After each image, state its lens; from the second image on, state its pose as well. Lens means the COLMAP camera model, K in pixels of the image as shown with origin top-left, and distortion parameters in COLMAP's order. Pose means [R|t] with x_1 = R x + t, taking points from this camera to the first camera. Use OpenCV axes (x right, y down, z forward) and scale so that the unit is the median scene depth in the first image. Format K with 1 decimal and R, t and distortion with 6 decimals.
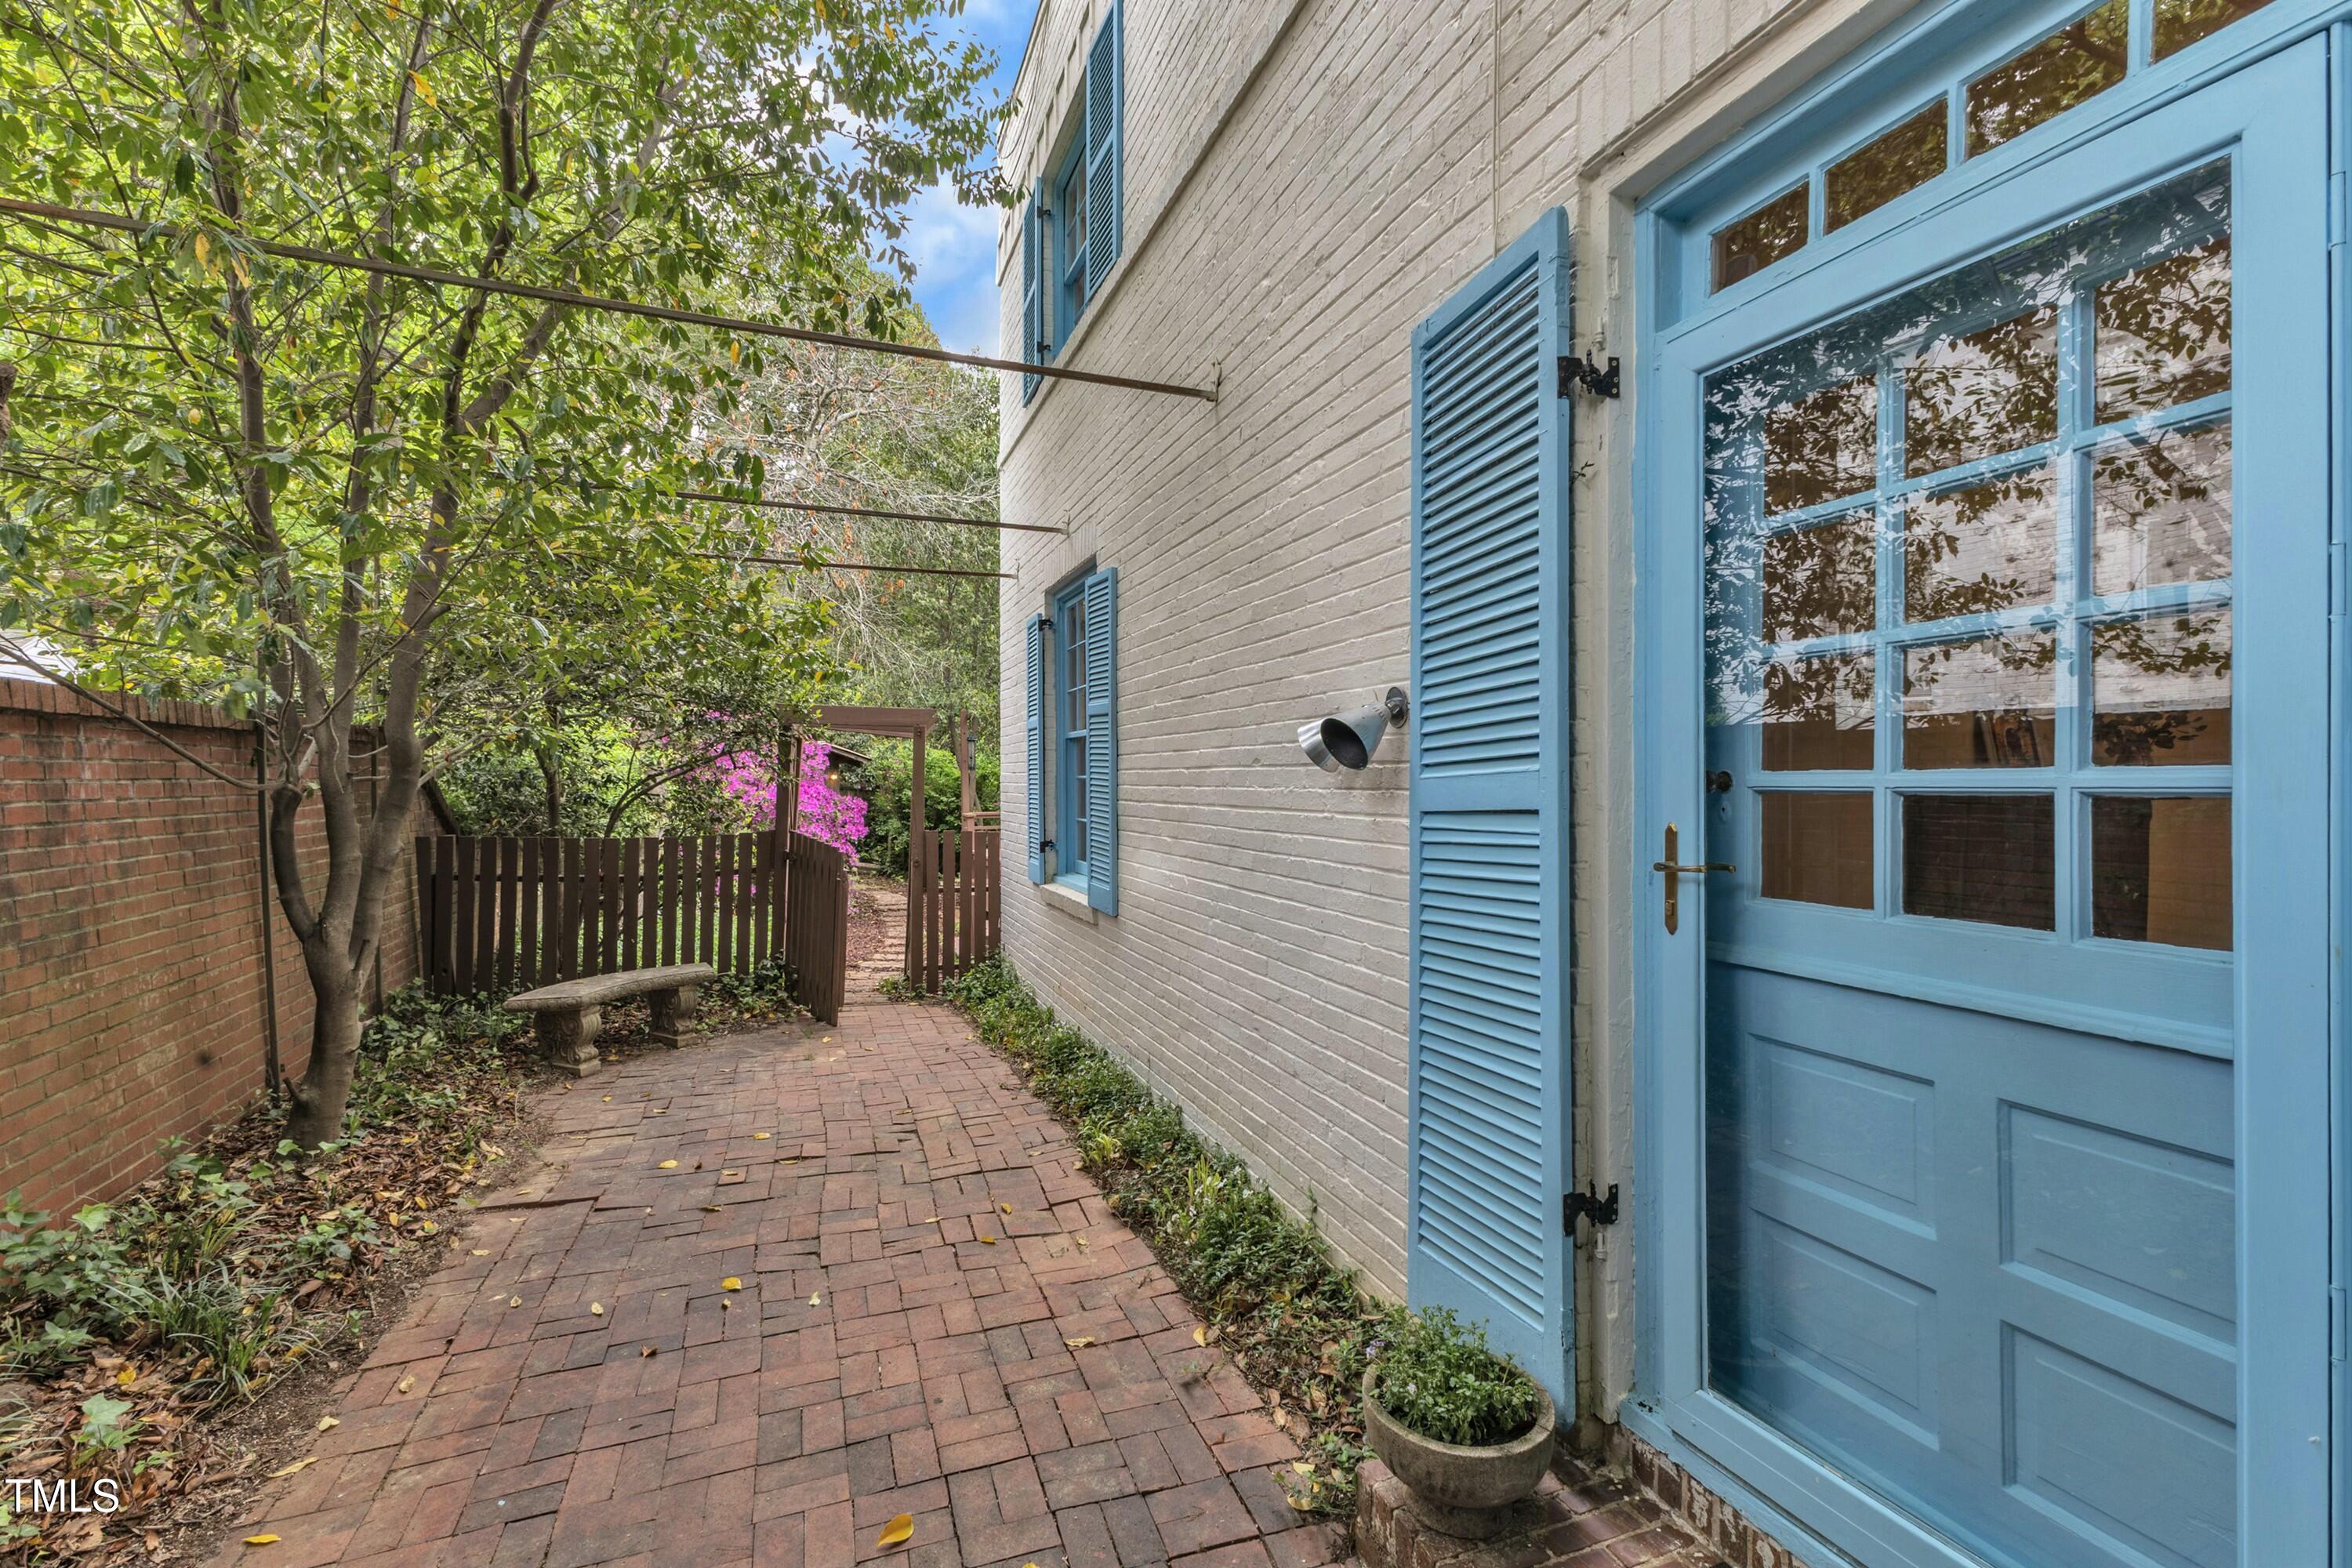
lens RADIAL K [[999.2, 0, 1173.3], [0, 999.2, 781.2], [0, 0, 1]] dist [0.007152, 0.000448]
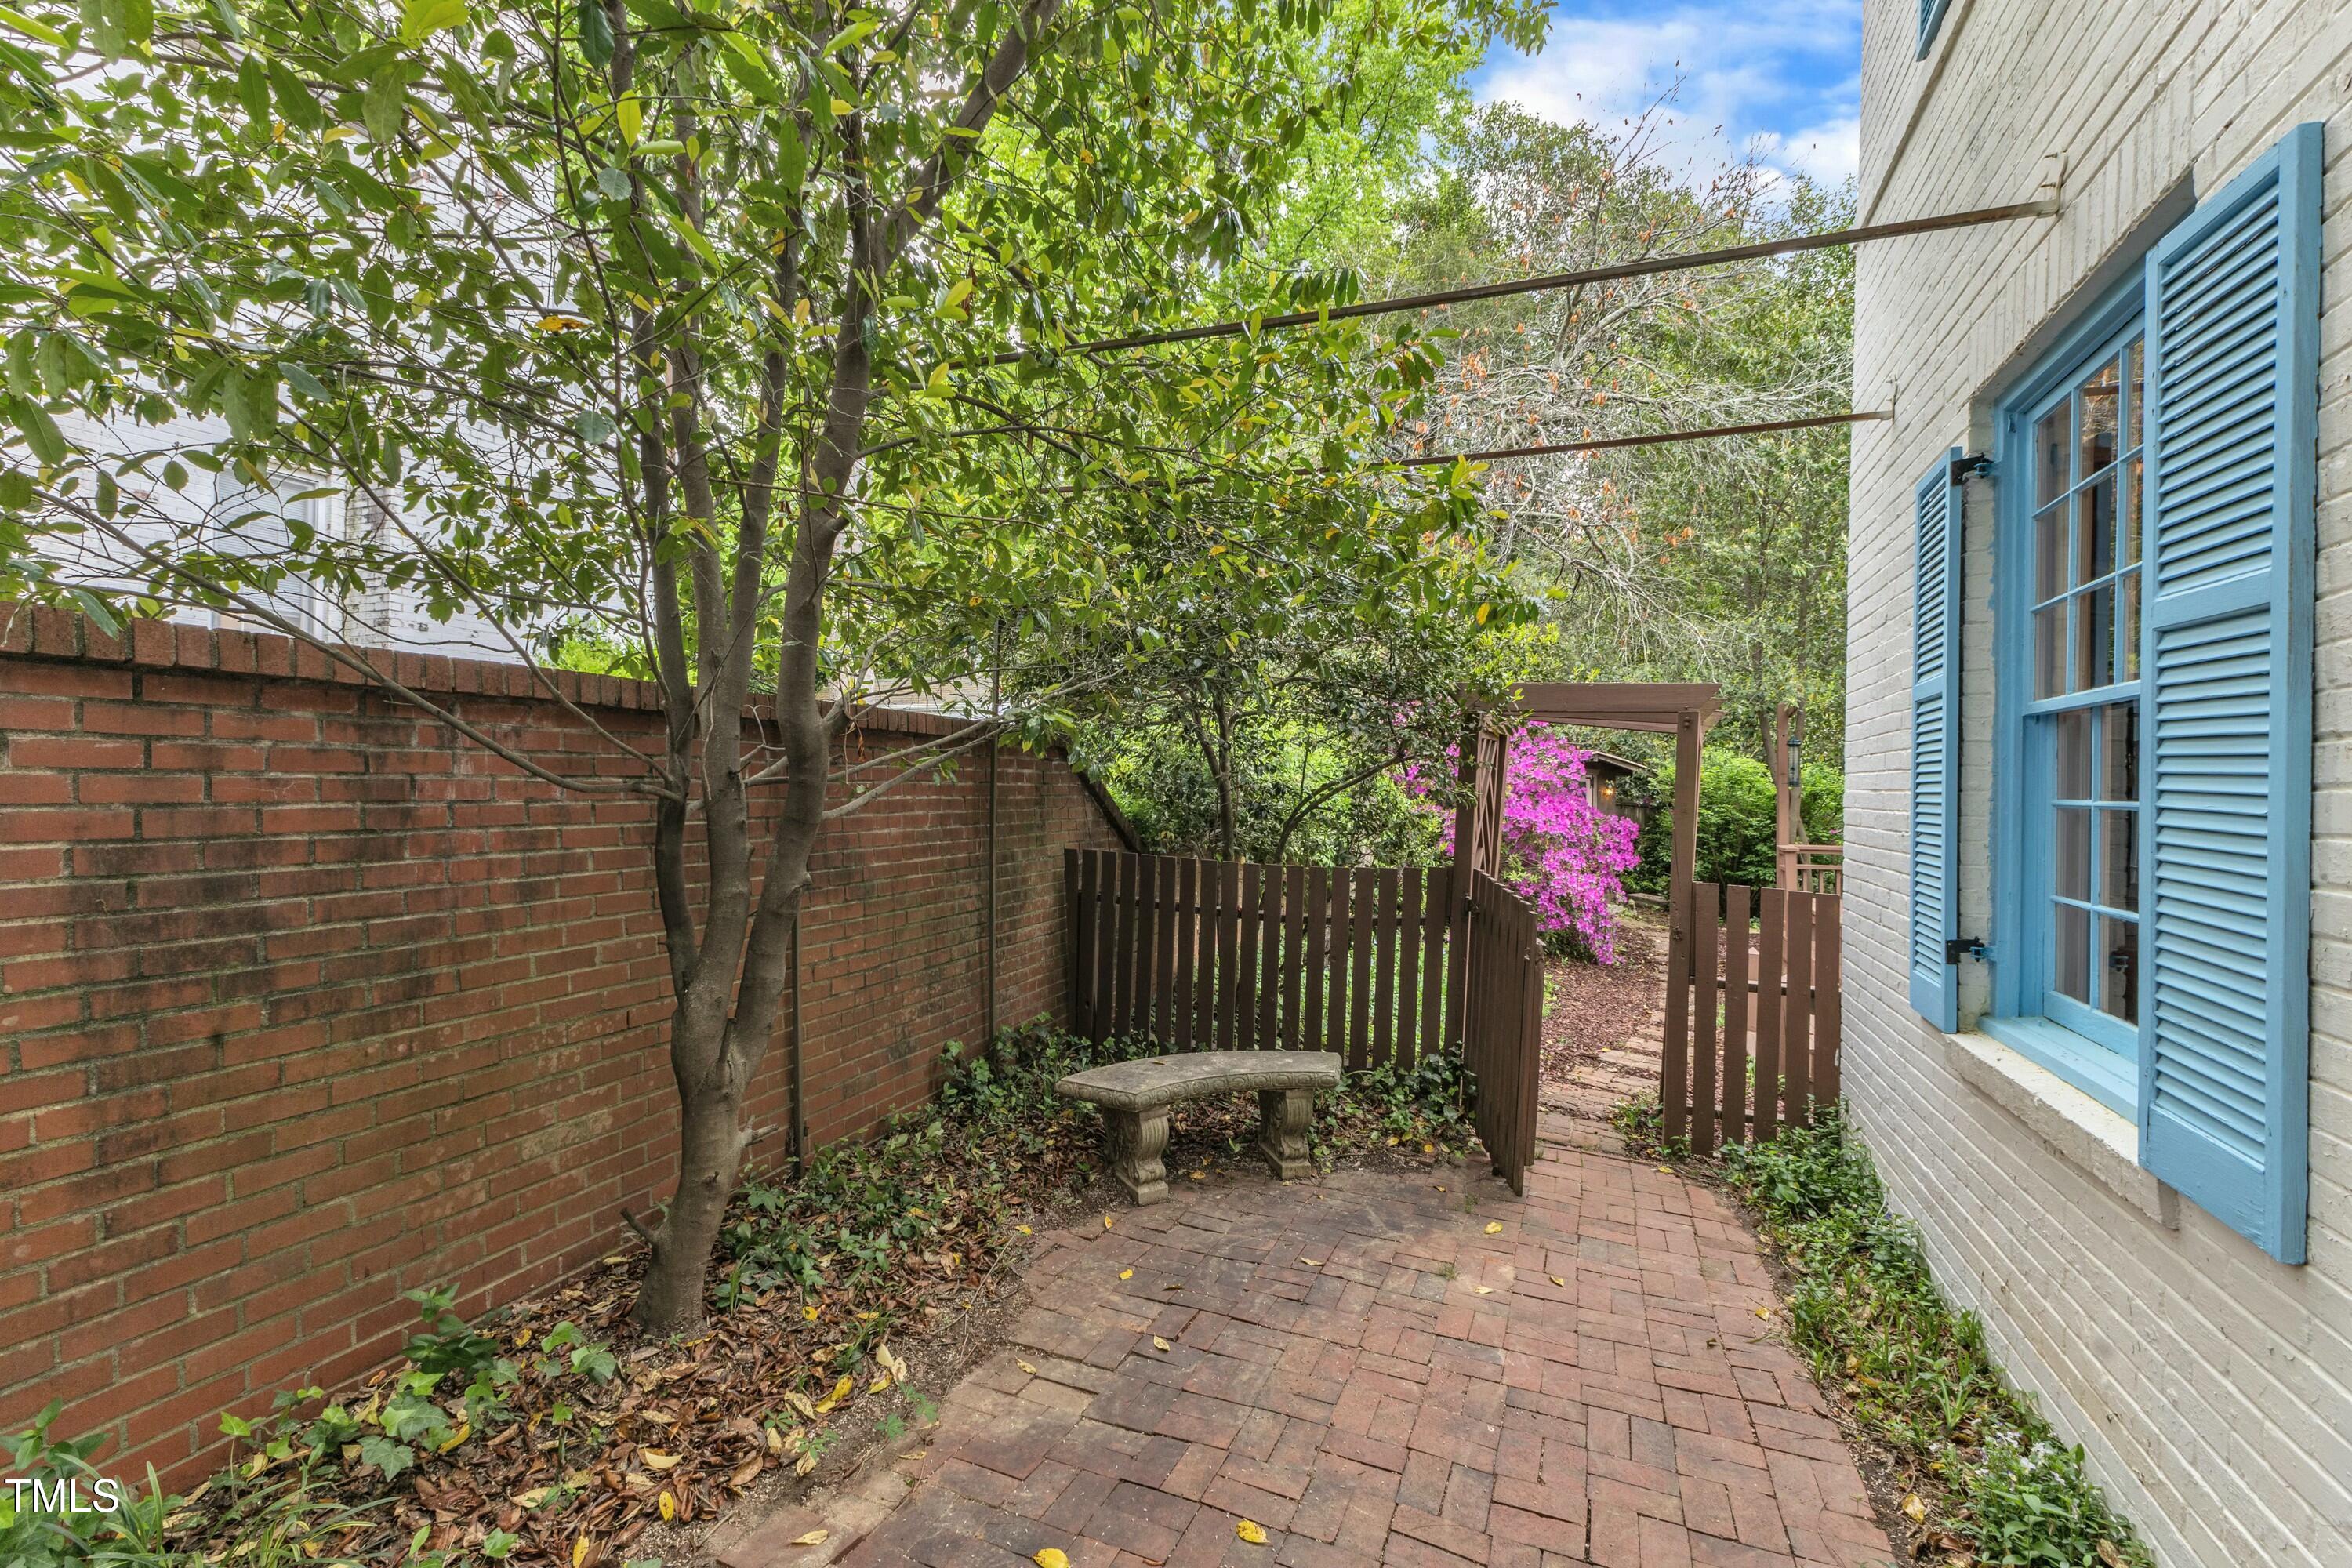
lens RADIAL K [[999.2, 0, 1169.7], [0, 999.2, 780.9], [0, 0, 1]] dist [0.007152, 0.000448]
pose [[0.724810, 0.013066, -0.688825, -0.074478], [-0.022234, 0.999743, -0.004432, -0.002914], [0.688590, 0.018528, 0.724915, 0.412058]]
